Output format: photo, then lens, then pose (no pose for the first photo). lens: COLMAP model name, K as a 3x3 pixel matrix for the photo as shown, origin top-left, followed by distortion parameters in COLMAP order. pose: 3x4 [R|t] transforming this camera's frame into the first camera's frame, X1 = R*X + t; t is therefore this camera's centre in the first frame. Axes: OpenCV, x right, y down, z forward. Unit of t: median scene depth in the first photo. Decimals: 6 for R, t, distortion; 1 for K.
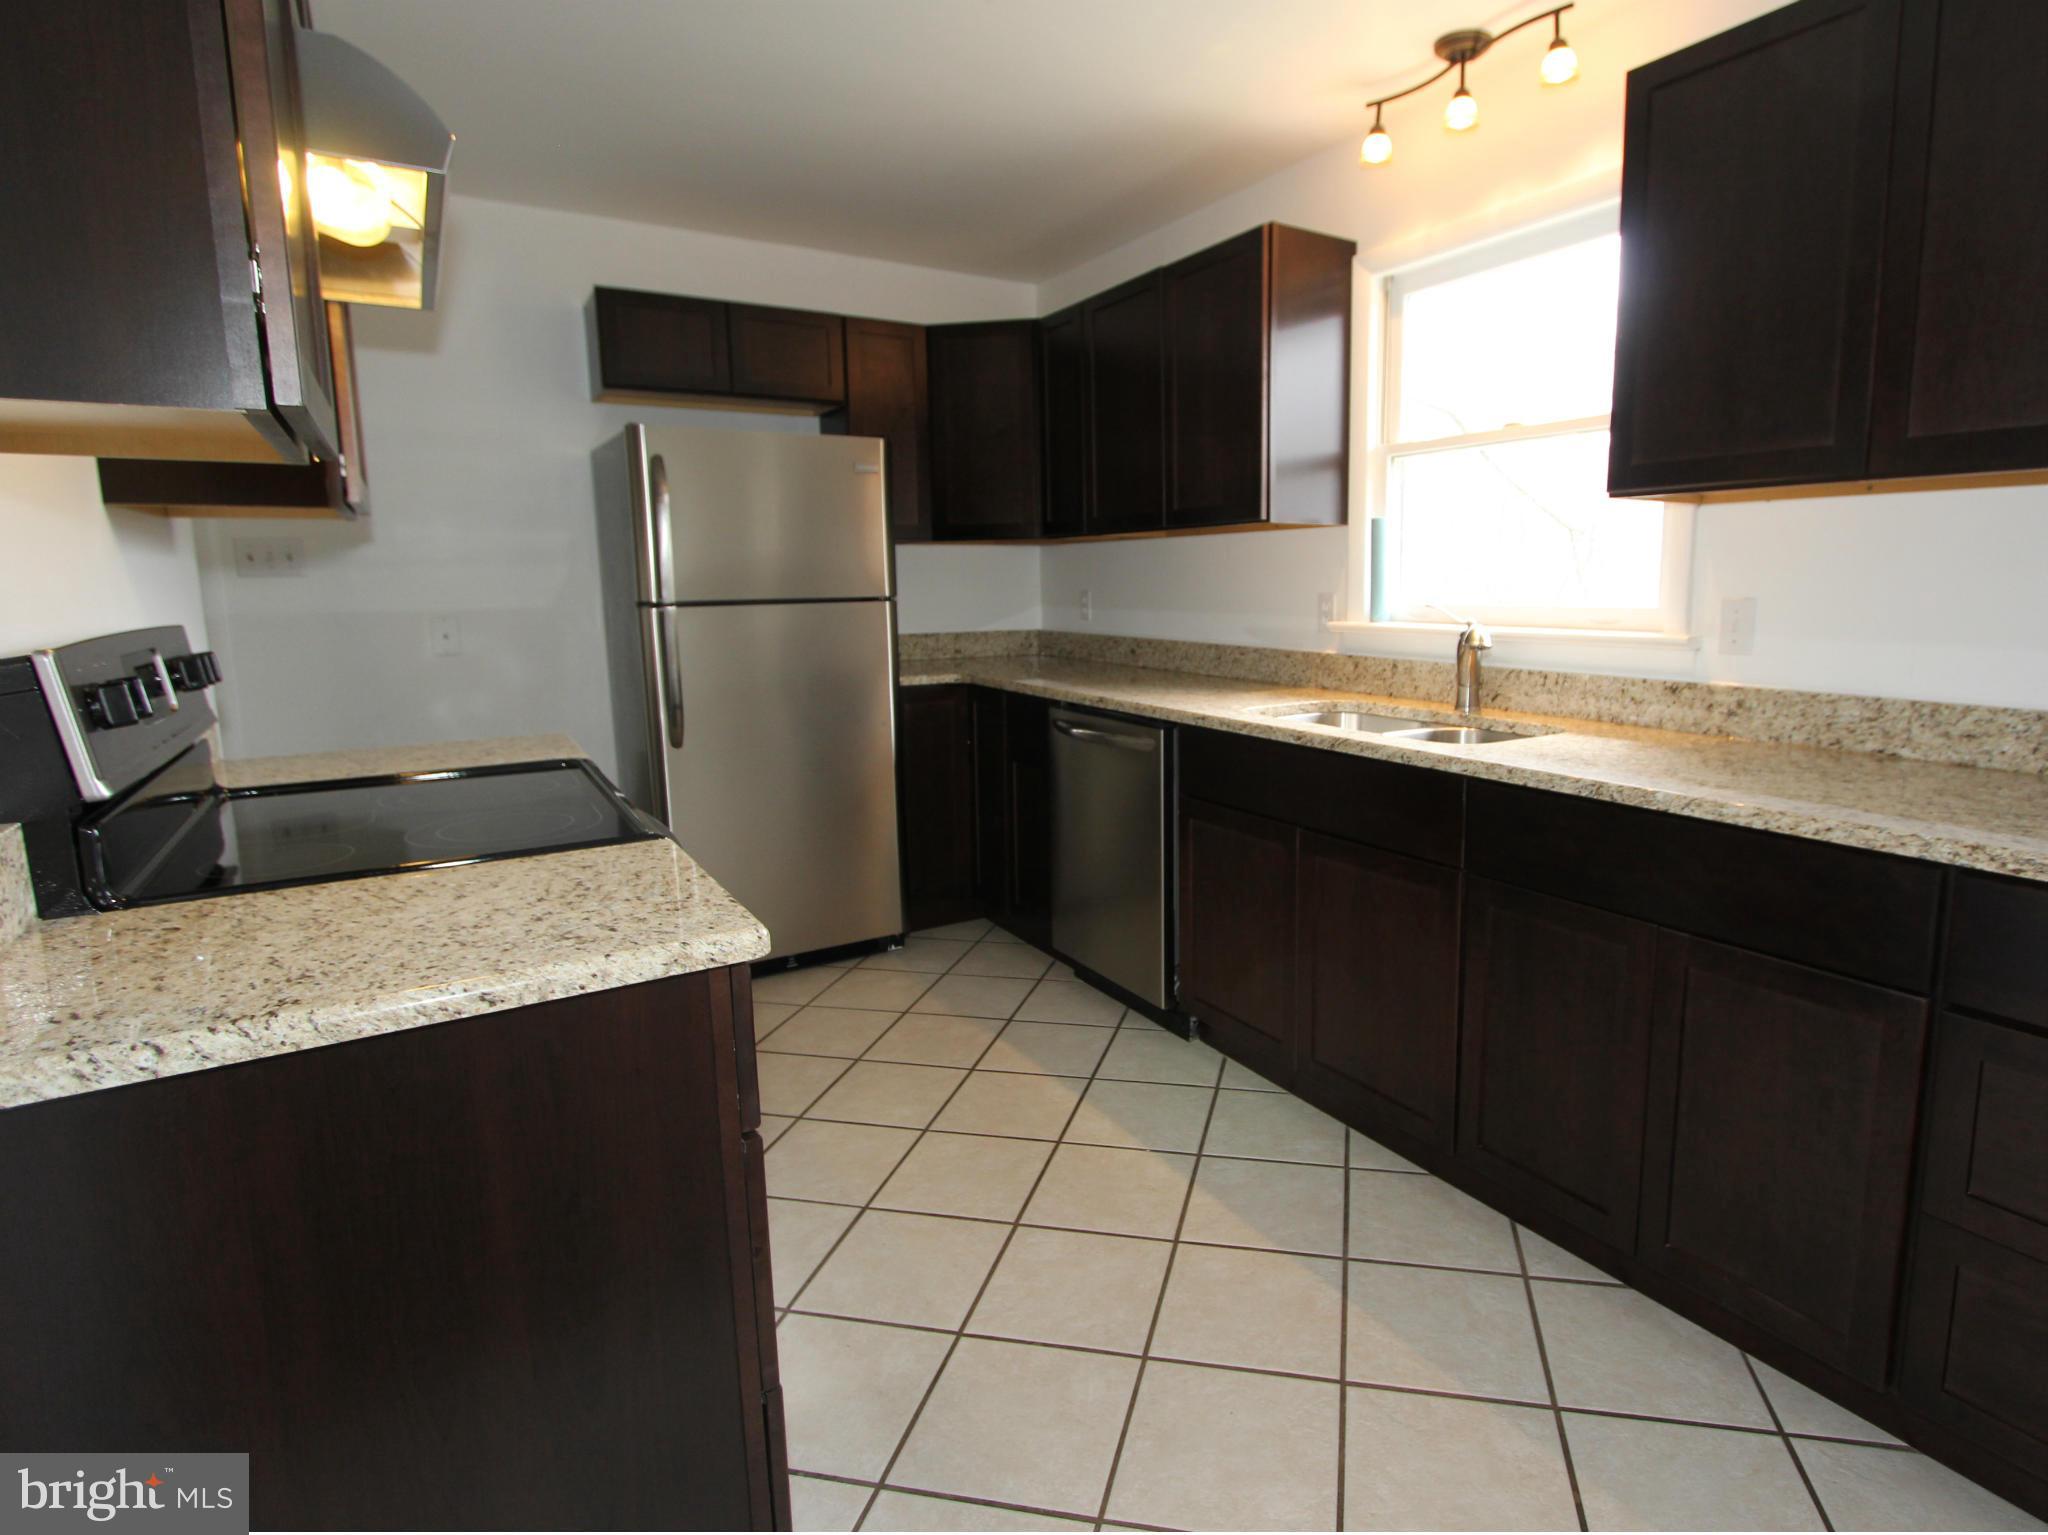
lens RADIAL K [[1082.9, 0, 1149.1], [0, 1082.9, 736.2], [0, 0, 1]] dist [-0.019149, 0.002510]
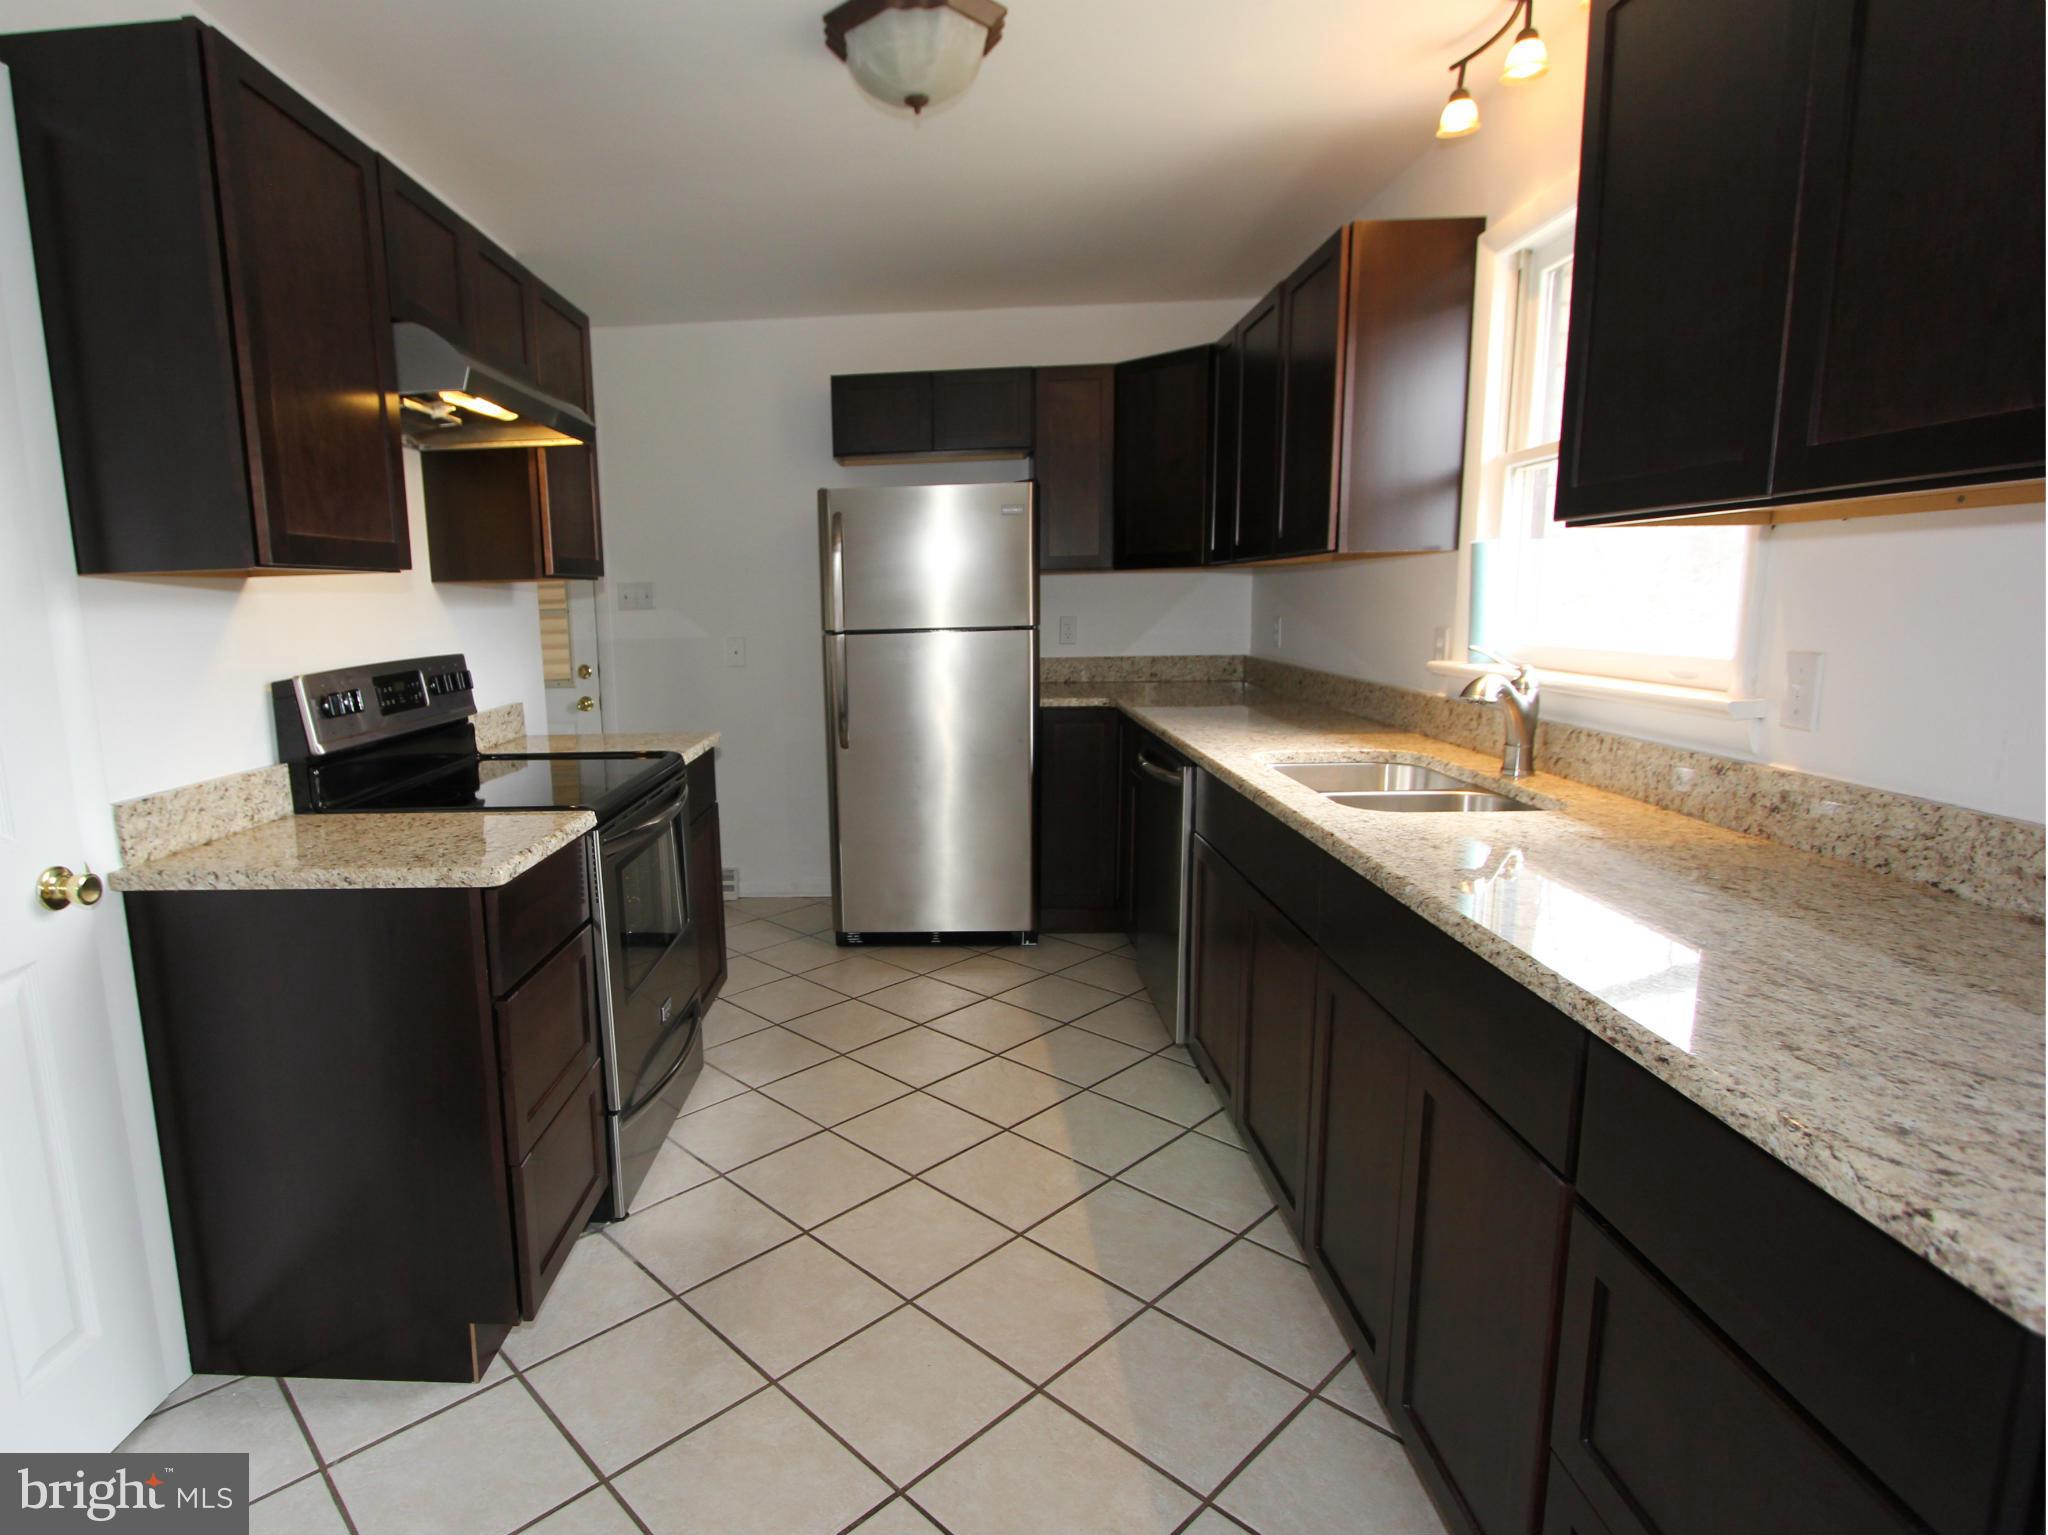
lens RADIAL K [[1082.9, 0, 861.9], [0, 1082.9, 775.1], [0, 0, 1]] dist [-0.019149, 0.002510]
pose [[0.789894, 0.088477, -0.606827, 0.478173], [-0.070367, 0.996078, 0.053636, -0.038358], [0.609193, 0.000334, 0.793022, 0.033541]]
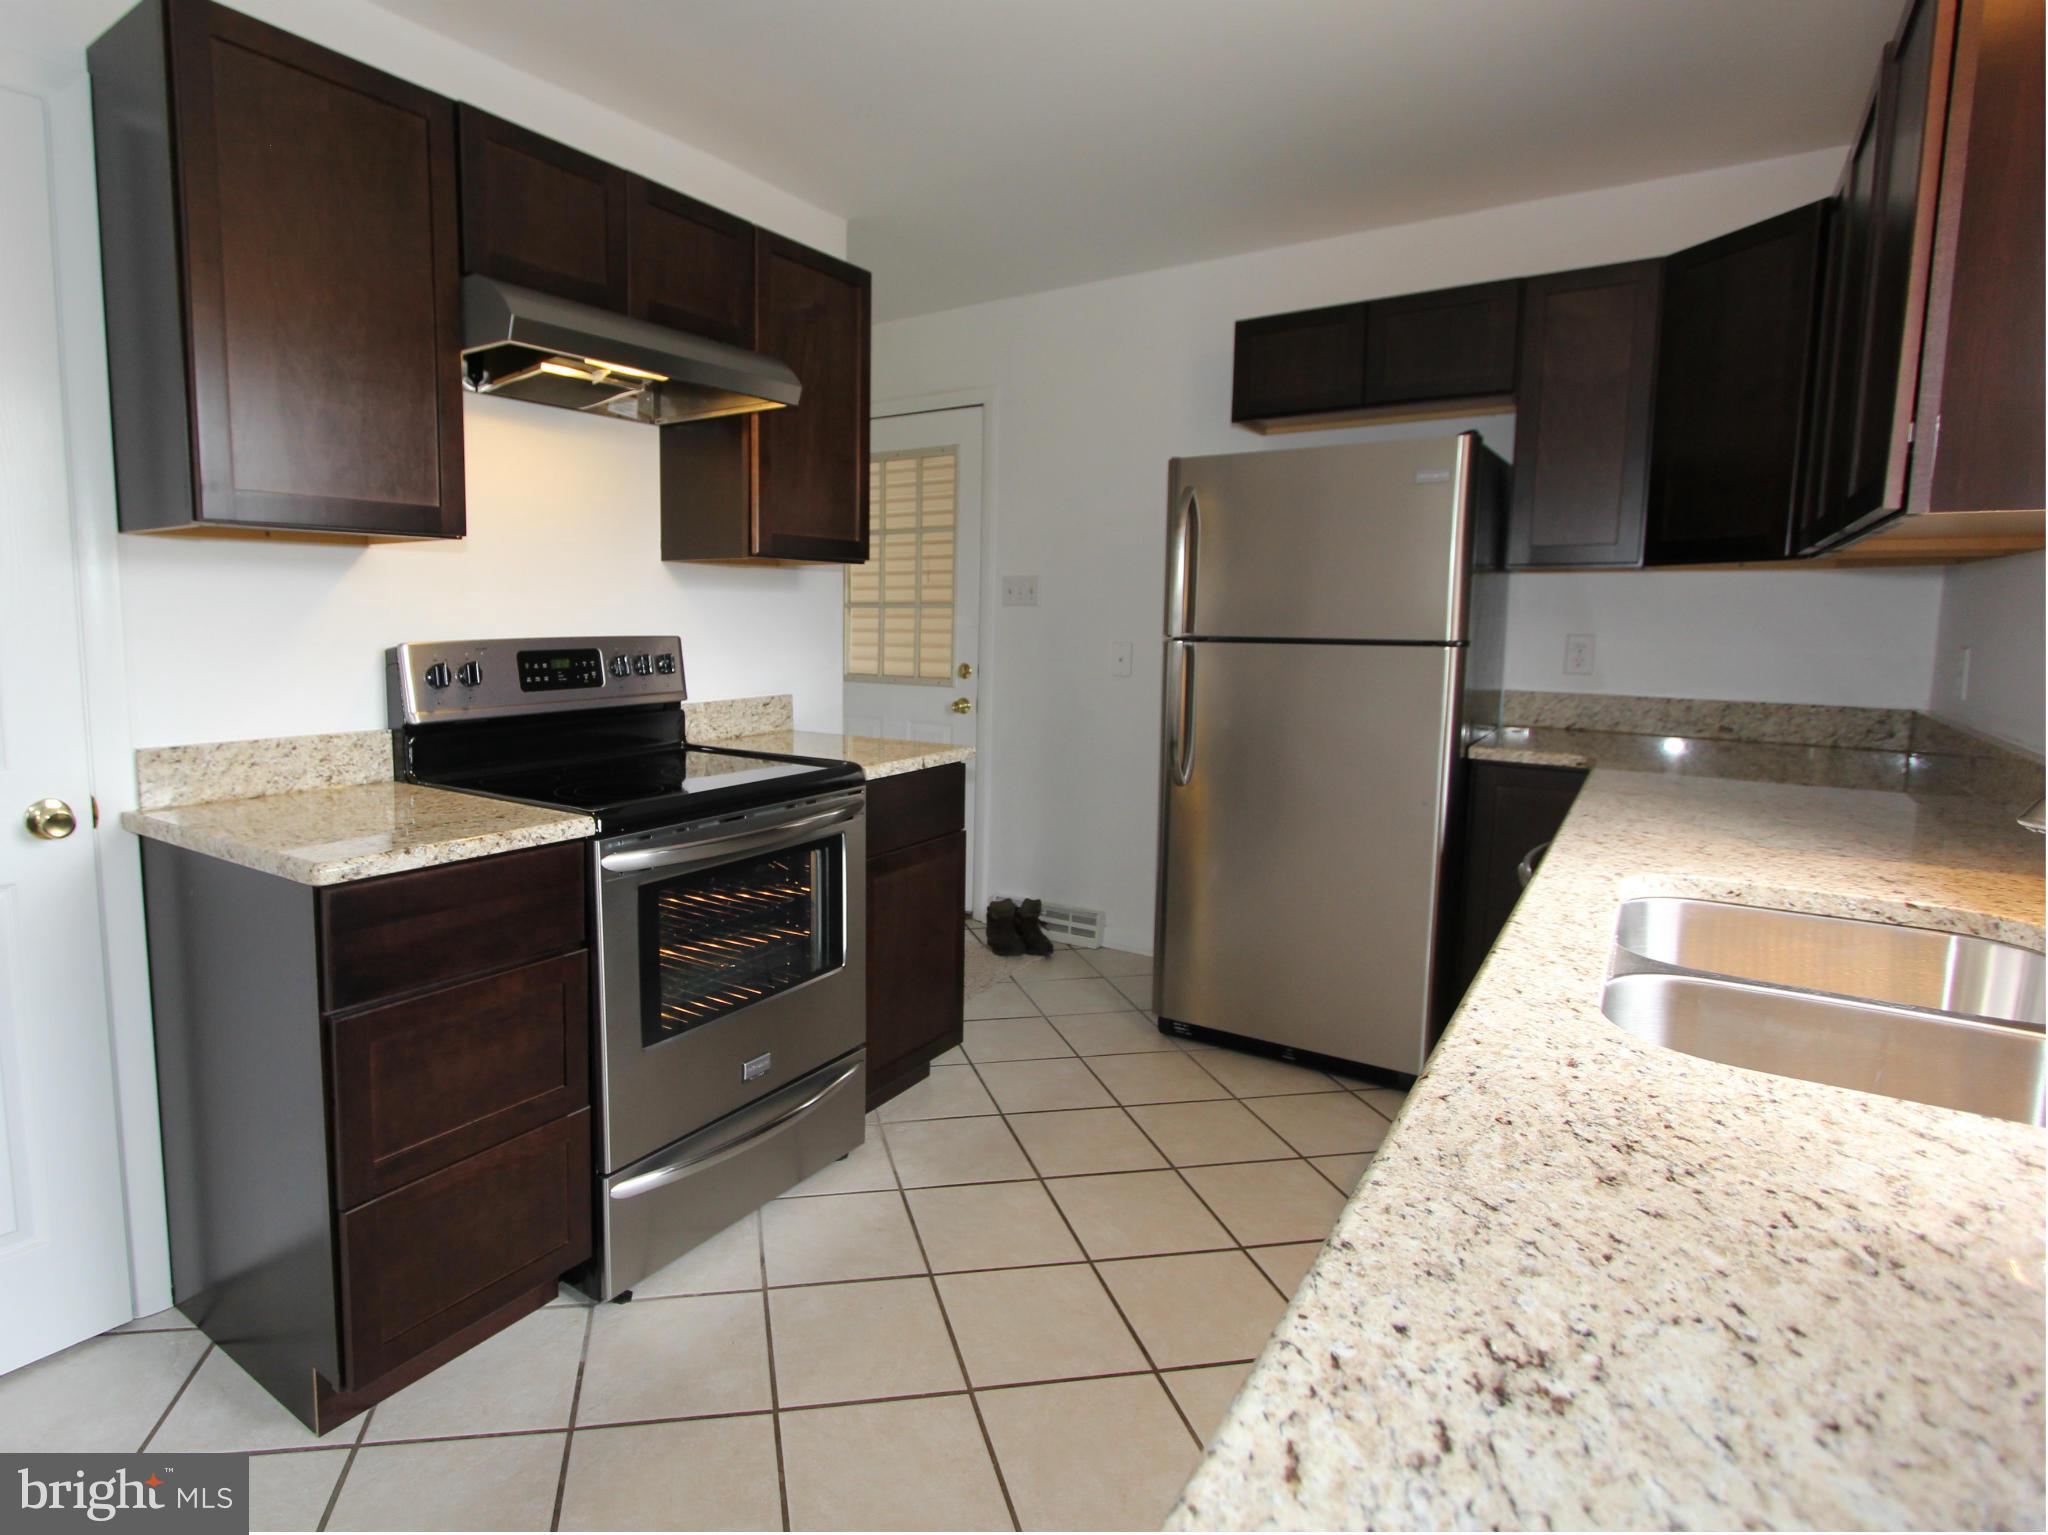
lens RADIAL K [[1077.1, 0, 892.2], [0, 1077.1, 739.9], [0, 0, 1]] dist [-0.016064, 0.001493]
pose [[0.335505, 0.120812, -0.934260, 0.540647], [-0.146986, 0.986309, 0.074758, -0.091890], [0.930501, 0.112242, 0.348669, 0.588355]]
